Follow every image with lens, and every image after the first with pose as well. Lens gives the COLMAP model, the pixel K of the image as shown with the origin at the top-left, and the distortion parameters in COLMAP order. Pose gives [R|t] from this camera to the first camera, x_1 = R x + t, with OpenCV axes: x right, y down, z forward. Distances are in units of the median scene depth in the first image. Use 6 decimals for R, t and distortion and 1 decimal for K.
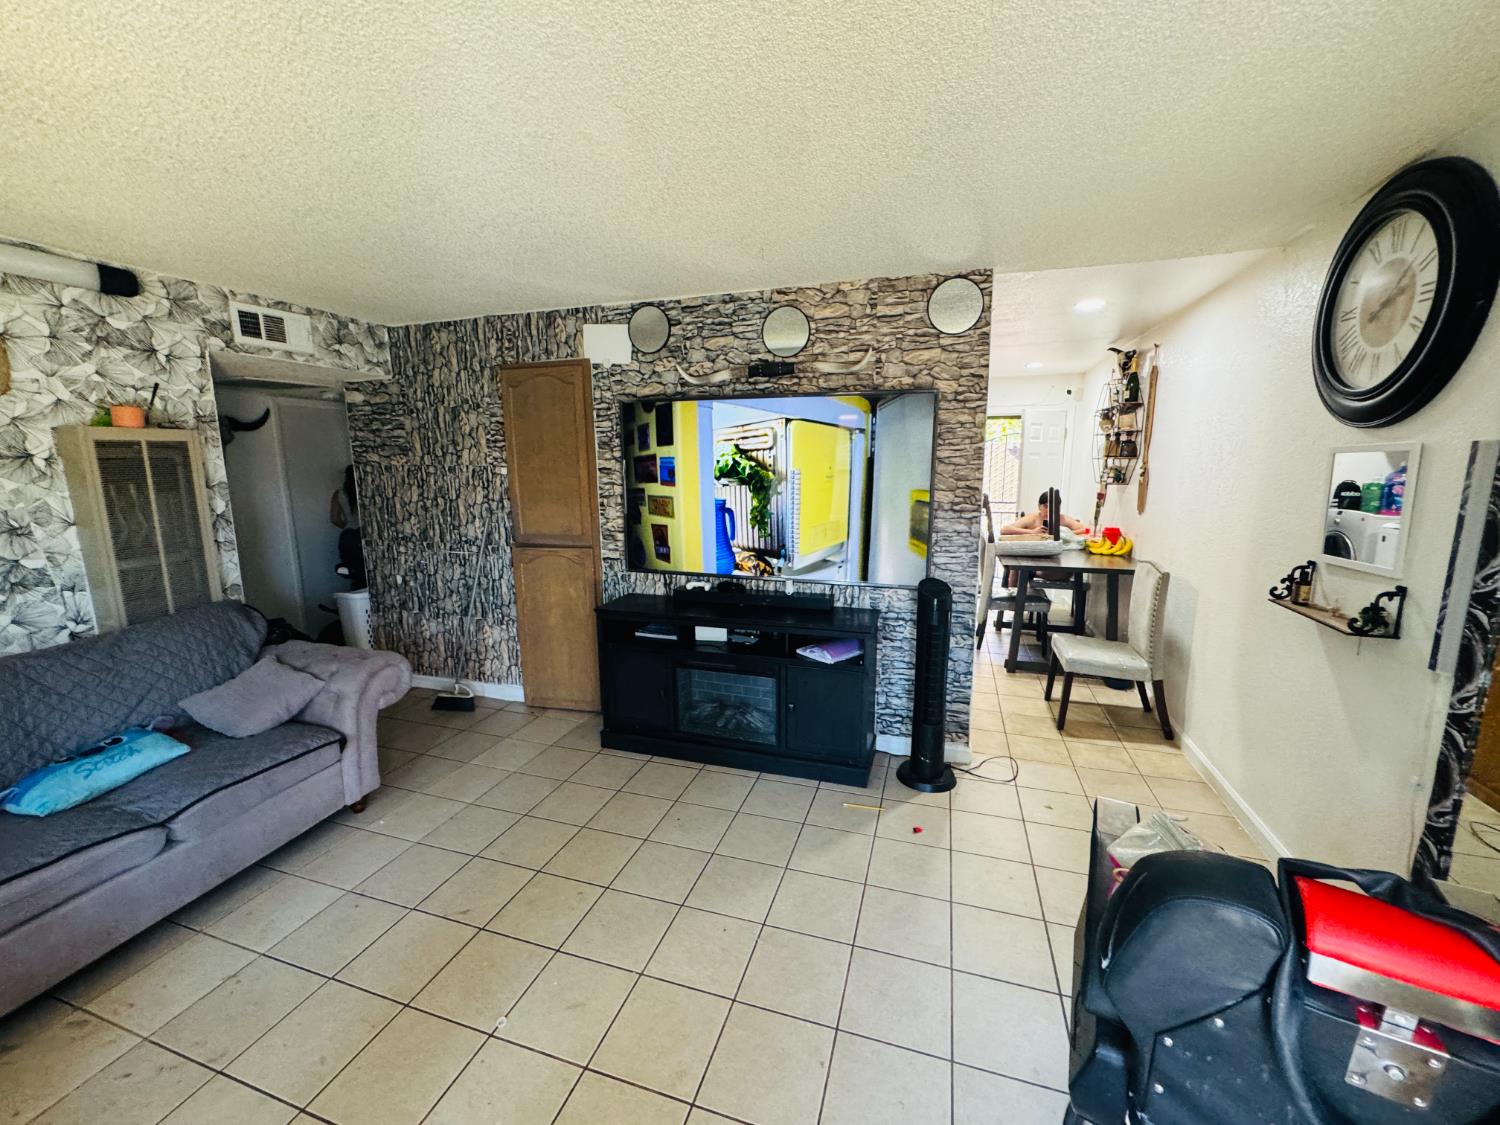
lens RADIAL K [[599.7, 0, 750.0], [0, 599.7, 562.5], [0, 0, 1]] dist [-0.003670, -0.000411]
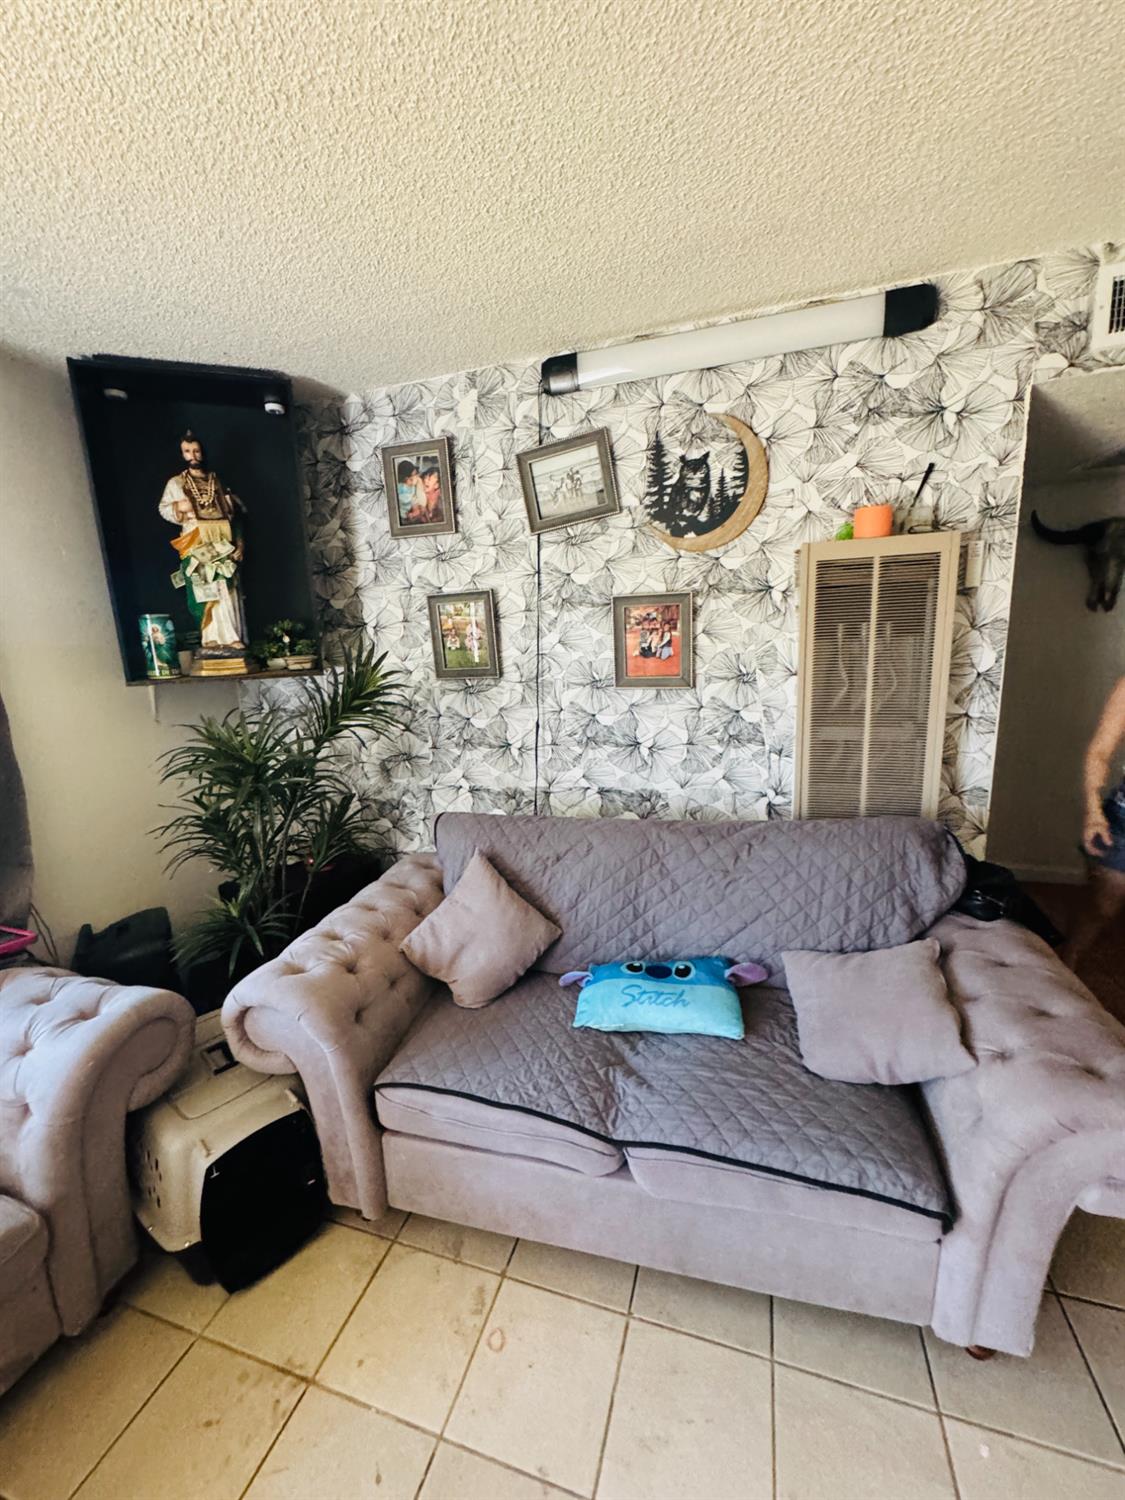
lens RADIAL K [[599.7, 0, 565.2], [0, 599.7, 748.1], [0, 0, 1]] dist [-0.003670, -0.000411]
pose [[0.004529, 0.200410, -0.979702, -0.327060], [-0.126674, 0.971934, 0.198235, -0.086269], [0.991934, 0.123205, 0.029789, 0.673371]]
